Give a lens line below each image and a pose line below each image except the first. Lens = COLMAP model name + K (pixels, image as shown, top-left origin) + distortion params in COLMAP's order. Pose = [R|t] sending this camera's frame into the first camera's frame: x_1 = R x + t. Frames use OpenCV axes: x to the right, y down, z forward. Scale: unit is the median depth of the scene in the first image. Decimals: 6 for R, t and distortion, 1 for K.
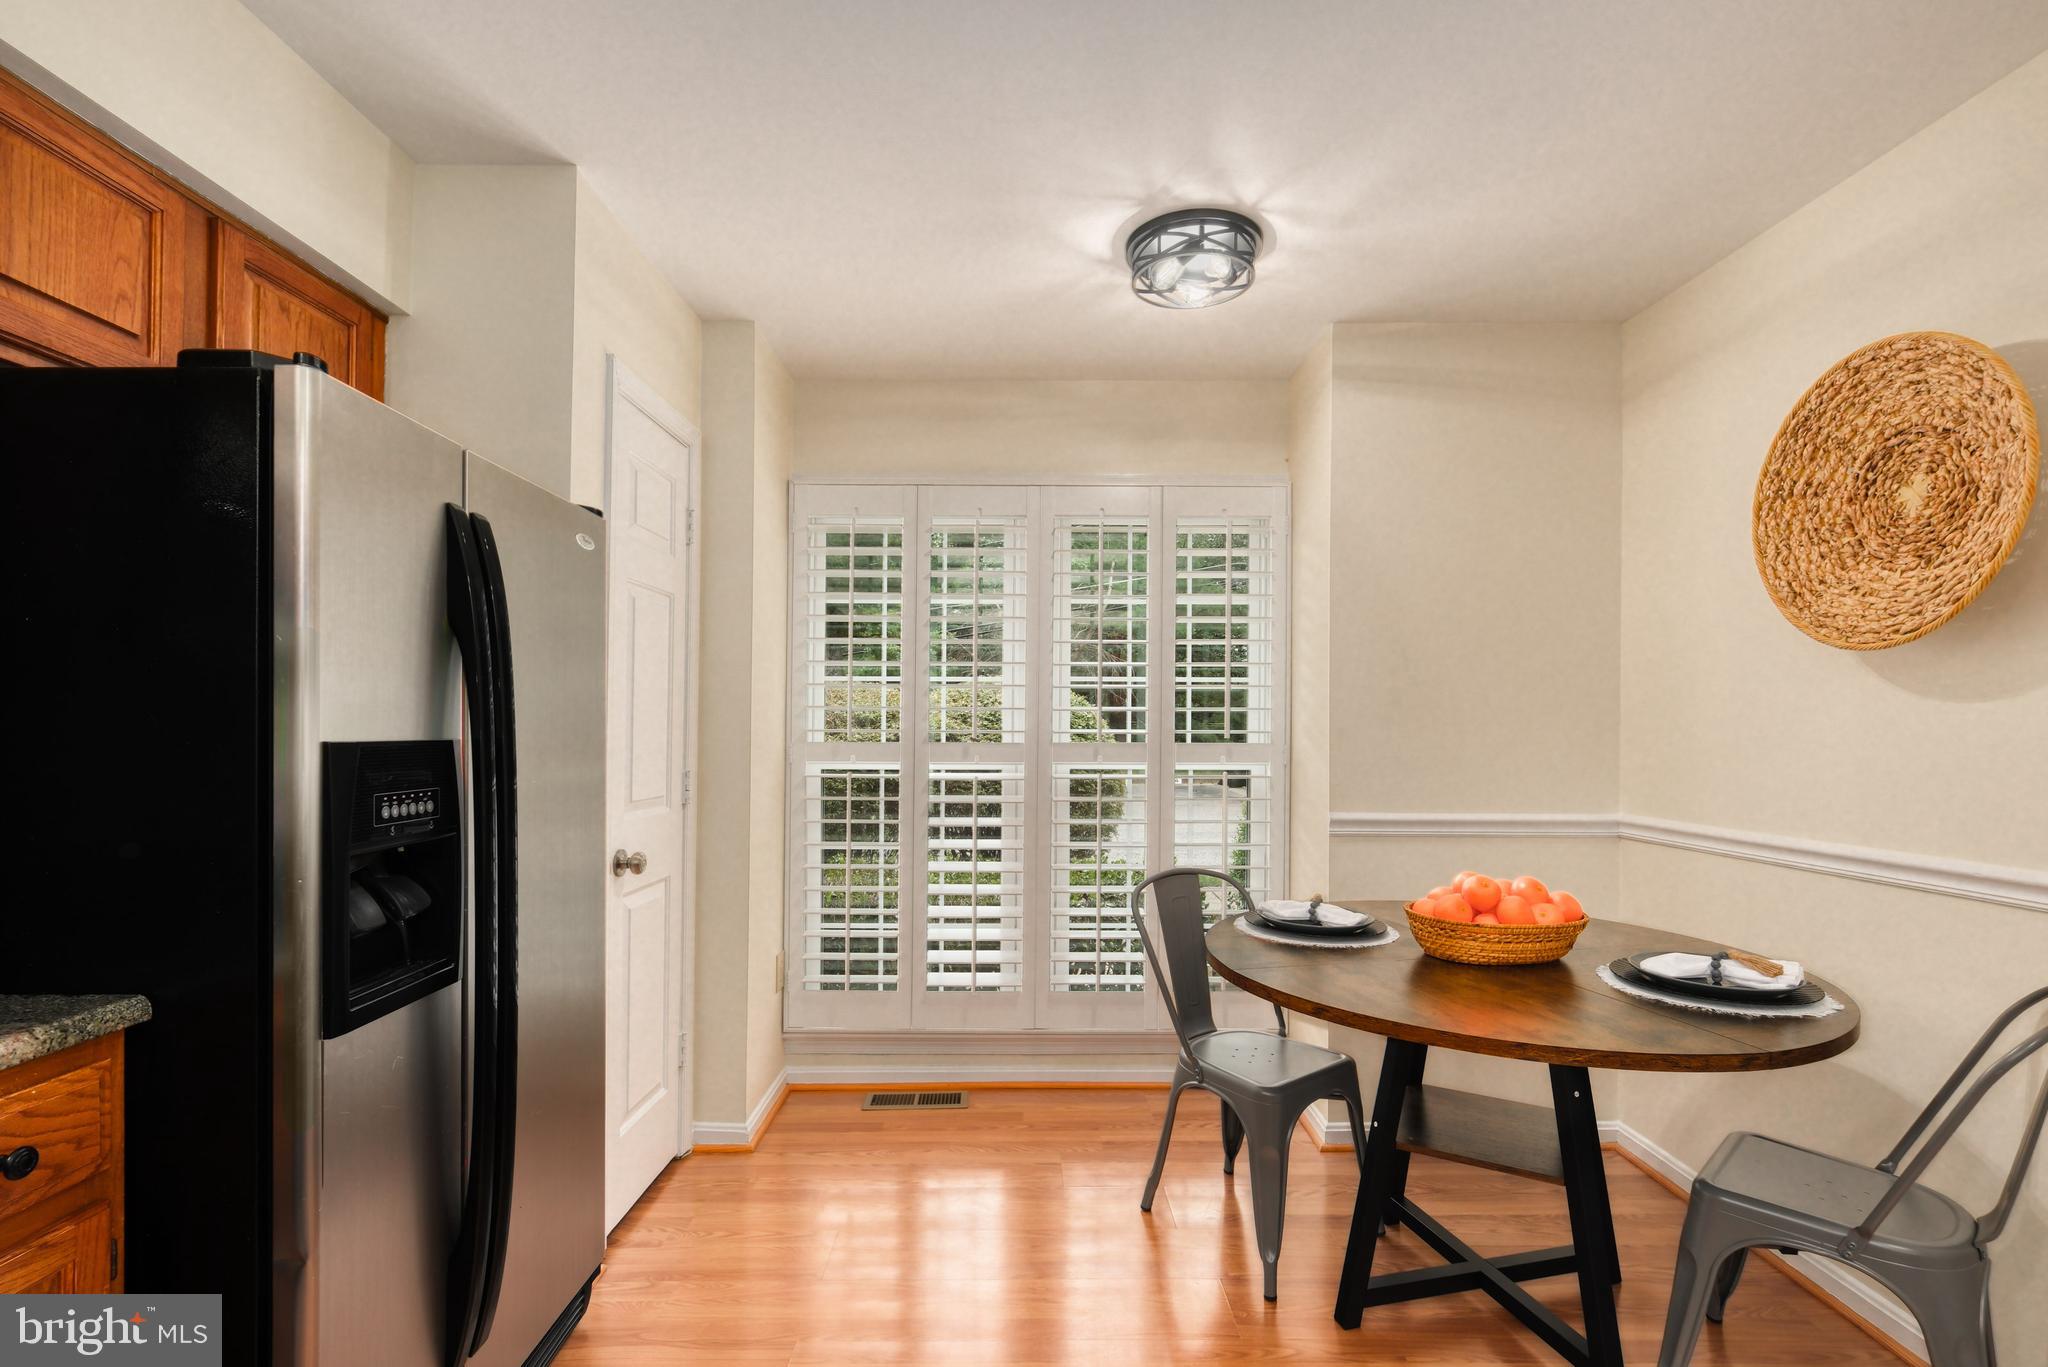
lens RADIAL K [[913.8, 0, 1071.9], [0, 913.8, 717.5], [0, 0, 1]] dist [0.001847, -0.000285]
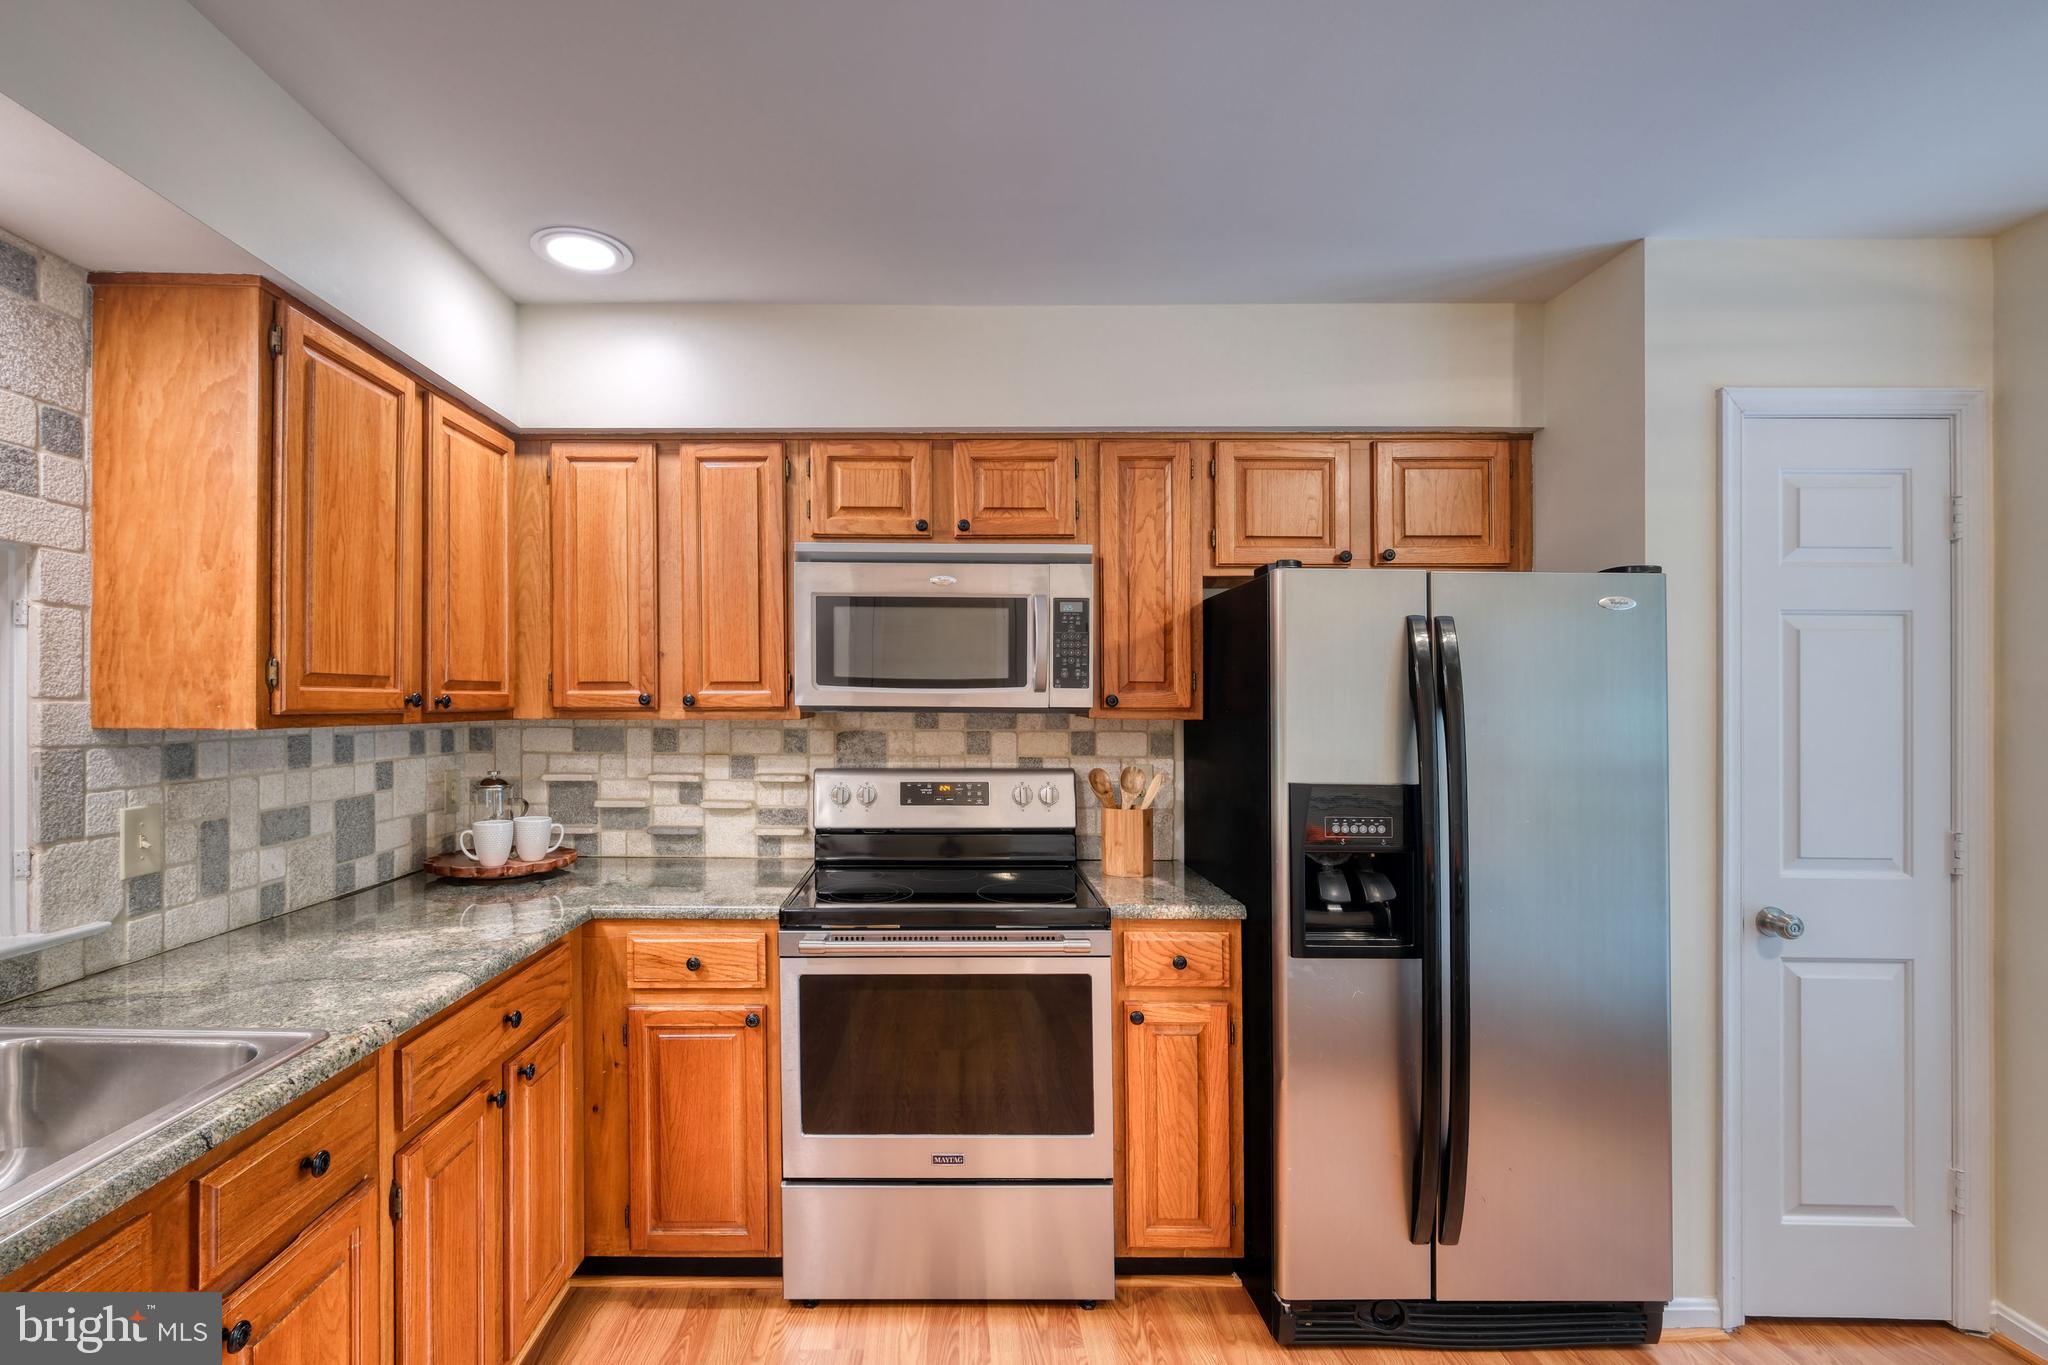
lens RADIAL K [[913.8, 0, 935.4], [0, 913.8, 693.8], [0, 0, 1]] dist [0.001847, -0.000285]
pose [[-0.015957, -0.013443, -0.999782, 0.479836], [0.002474, 0.999906, -0.013485, -0.062834], [0.999870, -0.002688, -0.015922, 0.186782]]
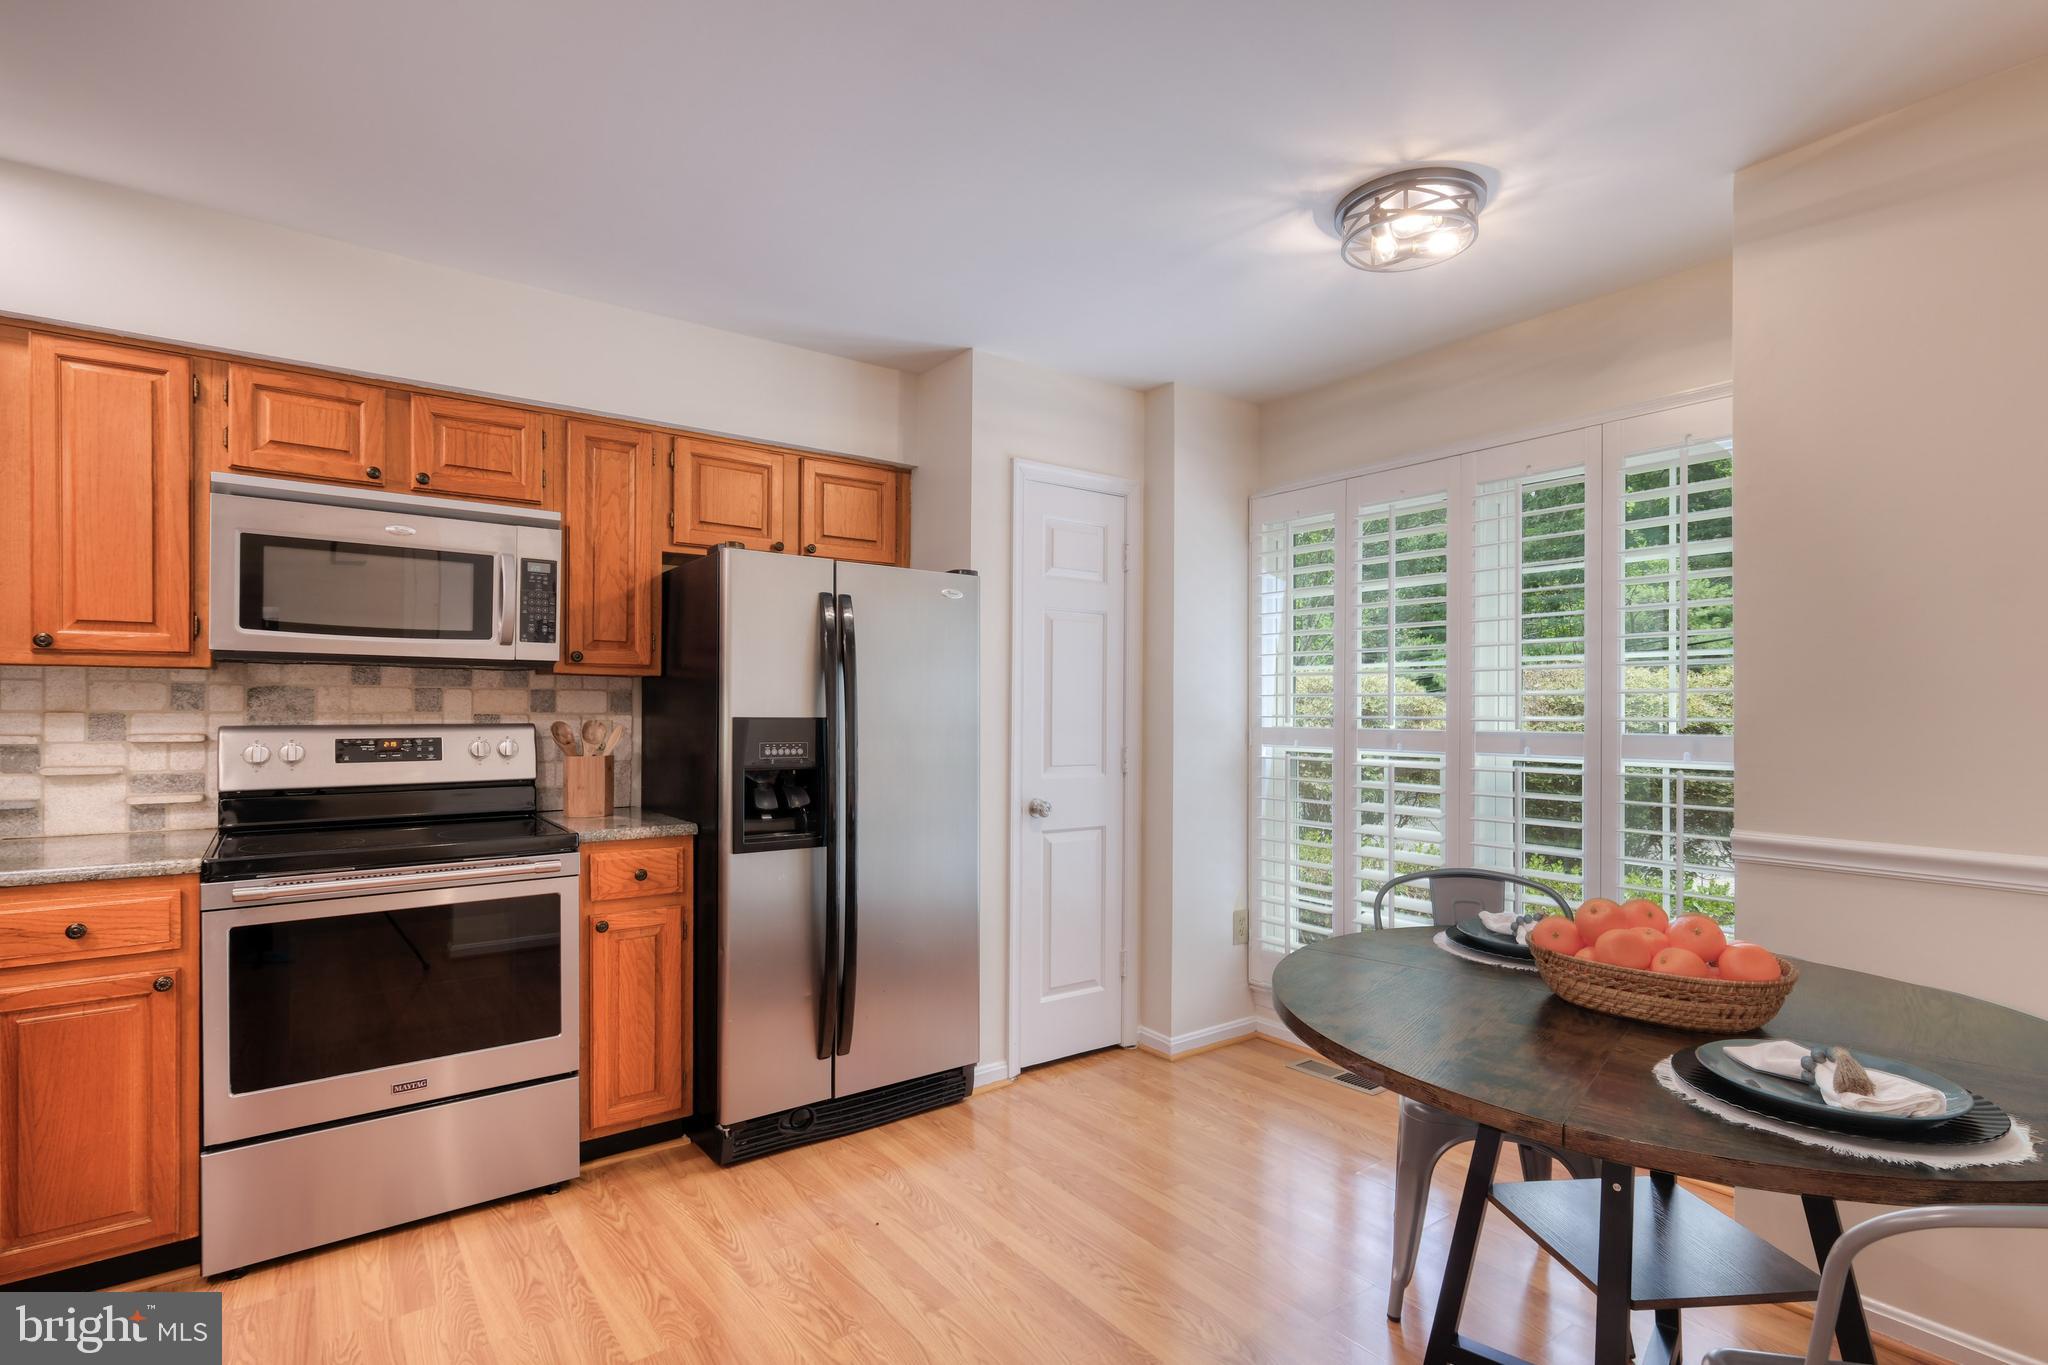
lens RADIAL K [[985.3, 0, 1025.7], [0, 985.3, 688.9], [0, 0, 1]] dist [-0.002366, -0.002265]
pose [[0.594292, -0.019710, -0.804008, 0.780769], [0.005631, 0.999777, -0.020347, 0.005040], [0.804229, 0.007565, 0.594271, 0.083819]]
